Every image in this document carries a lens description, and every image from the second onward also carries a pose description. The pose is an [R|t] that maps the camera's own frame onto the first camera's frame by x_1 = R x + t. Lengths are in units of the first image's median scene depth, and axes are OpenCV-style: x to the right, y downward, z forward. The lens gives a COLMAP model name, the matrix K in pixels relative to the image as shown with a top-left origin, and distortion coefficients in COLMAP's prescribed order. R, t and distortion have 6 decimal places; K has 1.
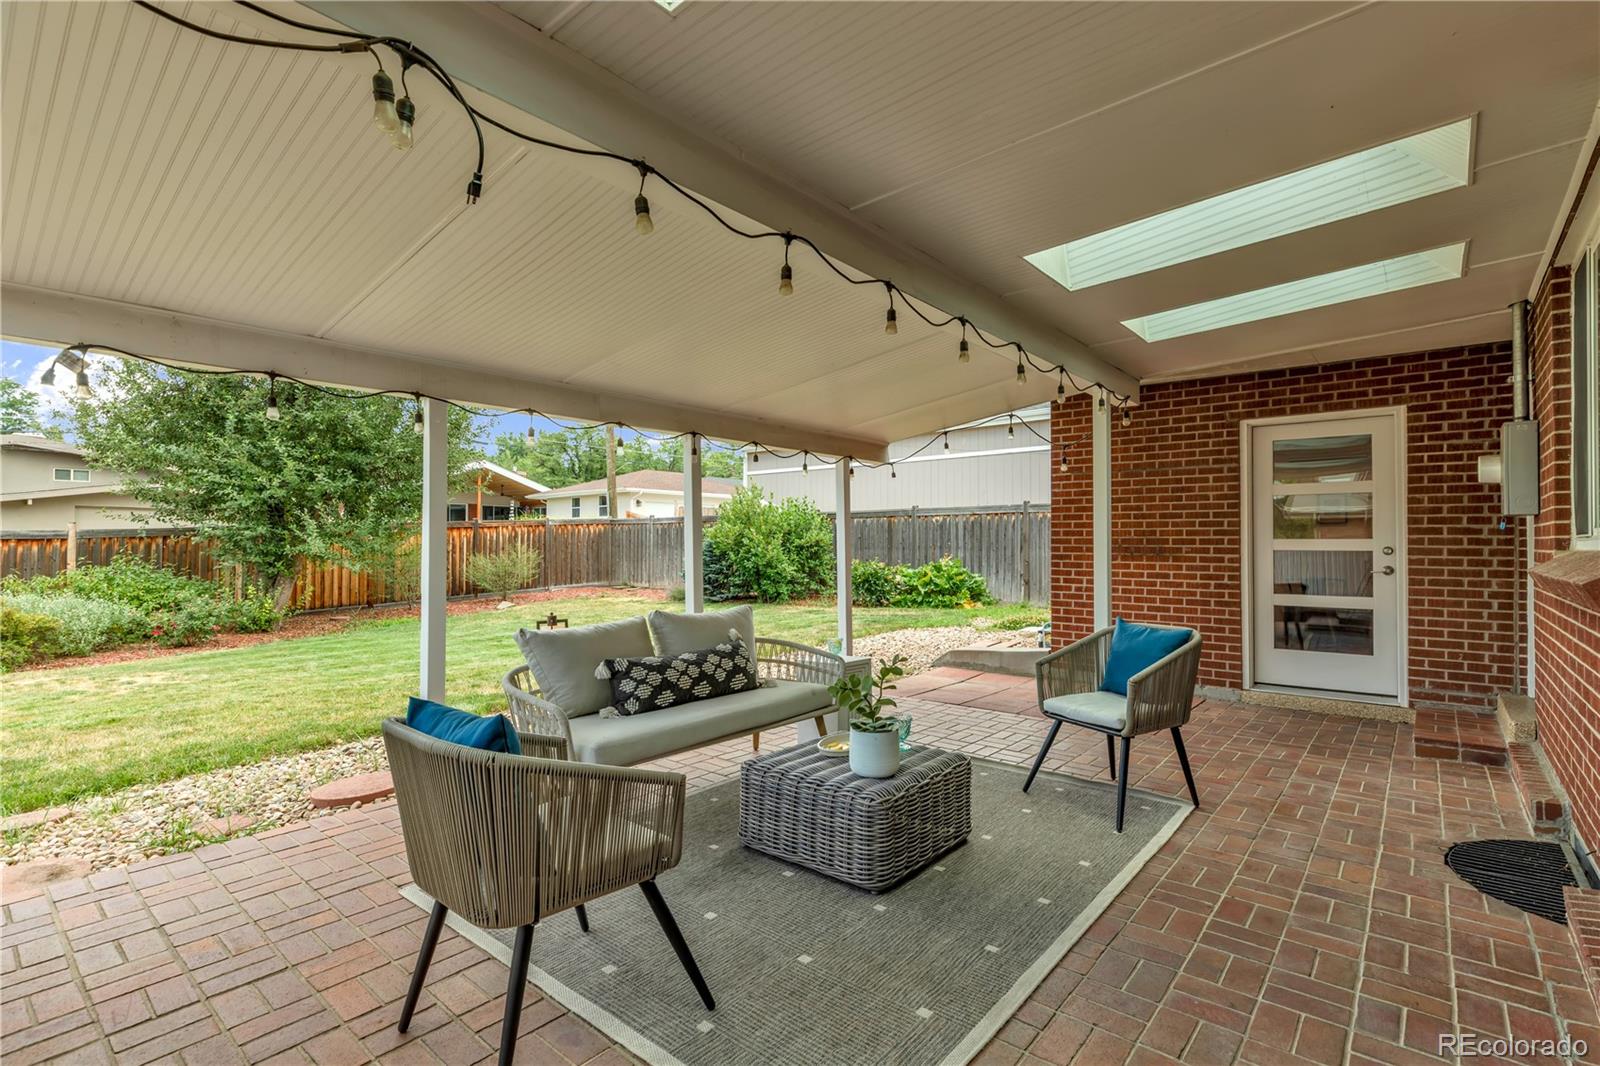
lens RADIAL K [[727.3, 0, 796.0], [0, 727.3, 535.4], [0, 0, 1]] dist [0.003524, 0.000703]
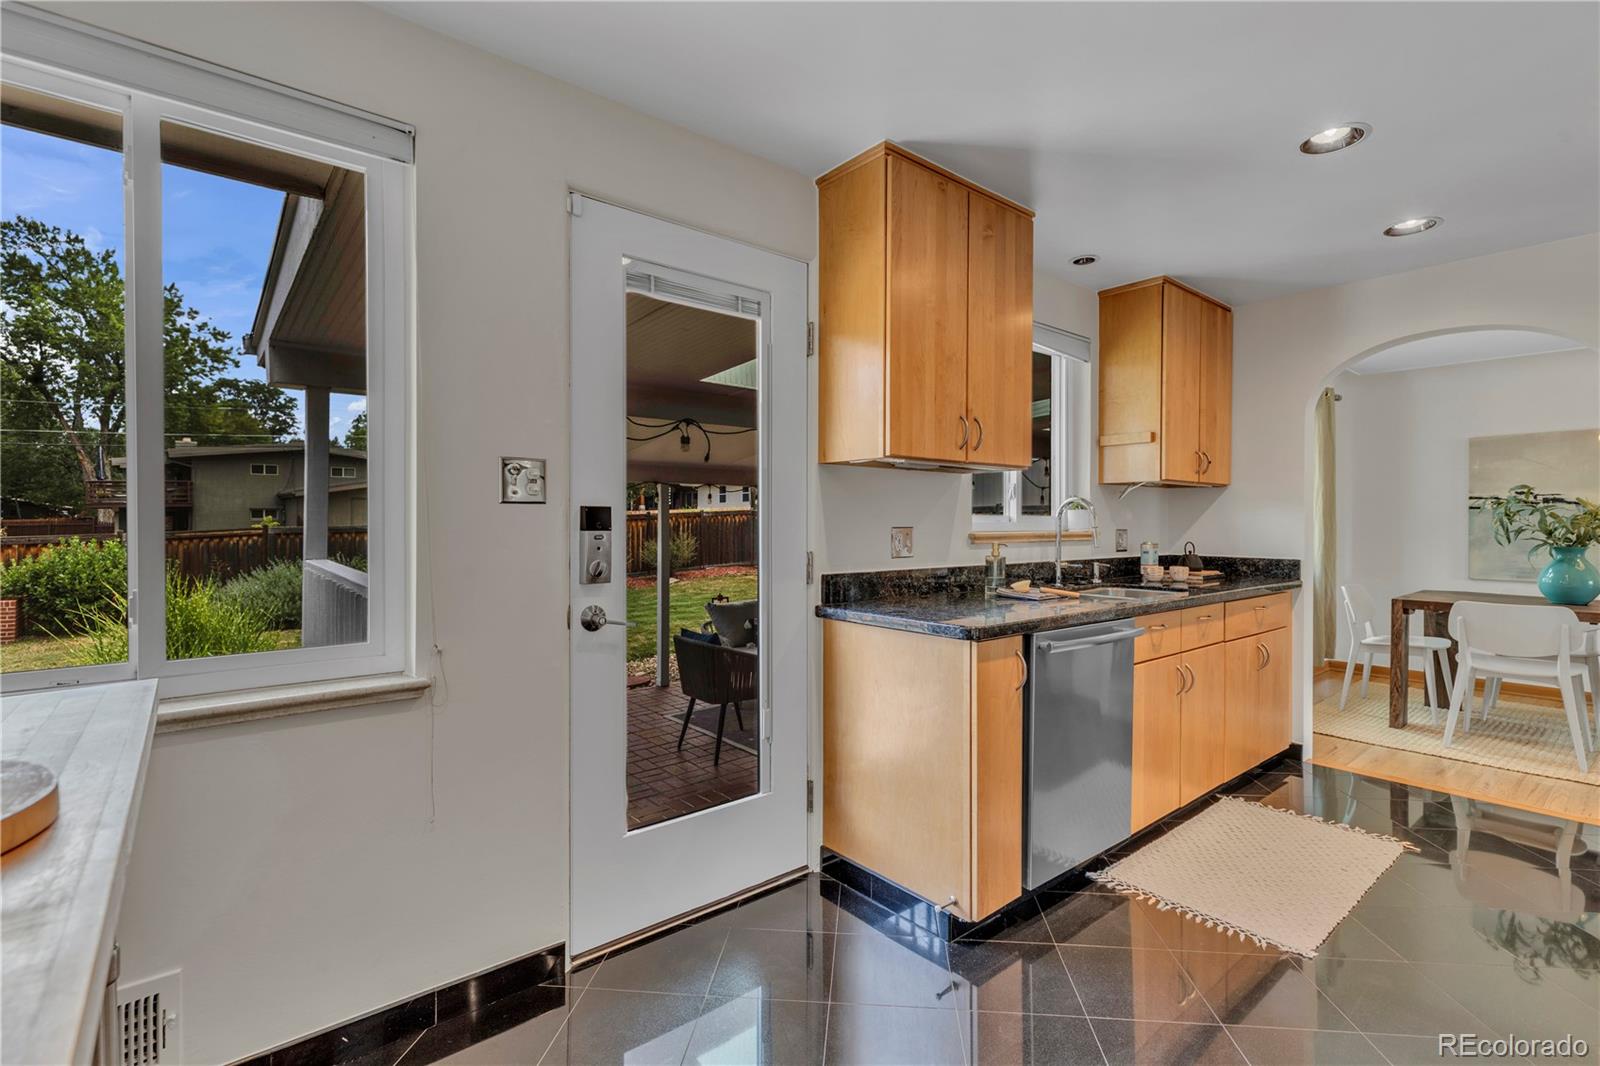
lens RADIAL K [[727.3, 0, 802.9], [0, 727.3, 526.3], [0, 0, 1]] dist [0.003524, 0.000703]
pose [[0.983734, 0.000716, -0.179632, 0.187409], [0.003616, 0.999710, 0.023790, -0.100246], [0.179597, -0.024053, 0.983446, -0.720353]]
